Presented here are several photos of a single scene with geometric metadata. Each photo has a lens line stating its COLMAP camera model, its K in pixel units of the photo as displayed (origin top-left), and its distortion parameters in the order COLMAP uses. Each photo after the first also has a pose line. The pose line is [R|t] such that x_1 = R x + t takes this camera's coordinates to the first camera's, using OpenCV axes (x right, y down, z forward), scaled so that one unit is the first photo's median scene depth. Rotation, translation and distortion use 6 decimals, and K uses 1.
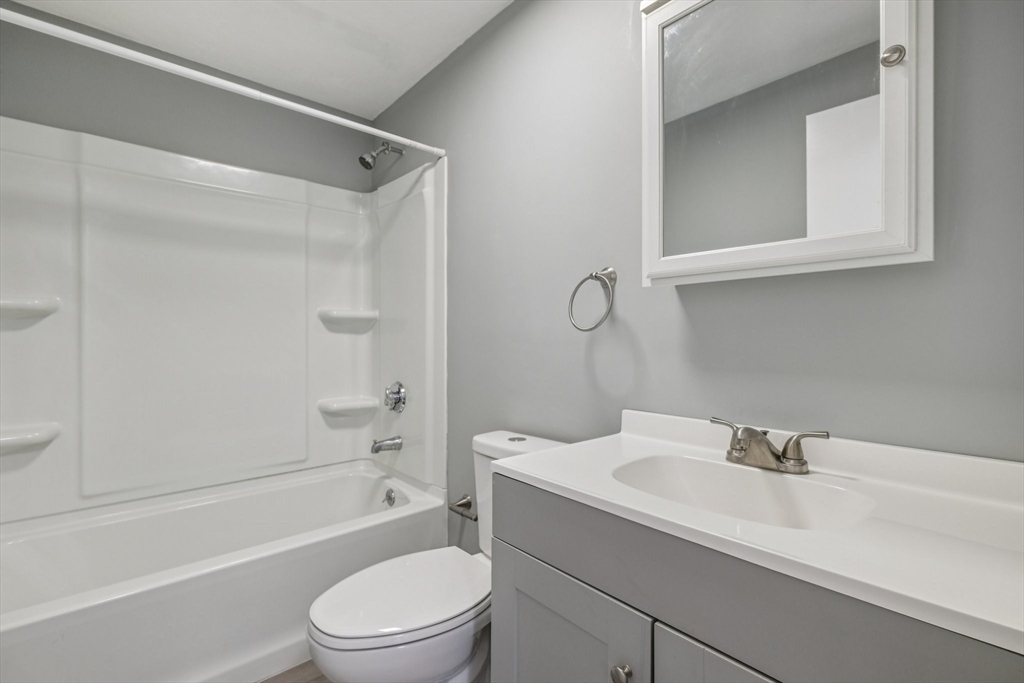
lens RADIAL K [[450.2, 0, 512.9], [0, 450.2, 339.0], [0, 0, 1]] dist [-0.019039, -0.000041]
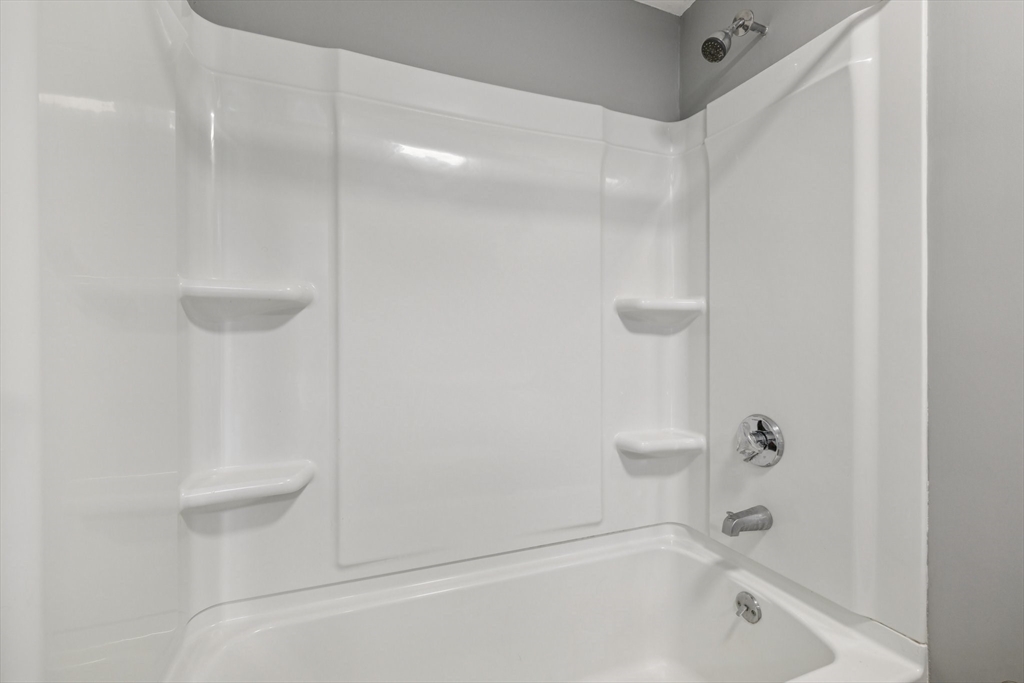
lens RADIAL K [[459.7, 0, 513.9], [0, 459.7, 340.5], [0, 0, 1]] dist [-0.012202, 0.000179]
pose [[0.929392, -0.003653, -0.369076, -0.331143], [0.002263, 0.999989, -0.004198, -0.000487], [0.369087, 0.003067, 0.929390, 0.313728]]
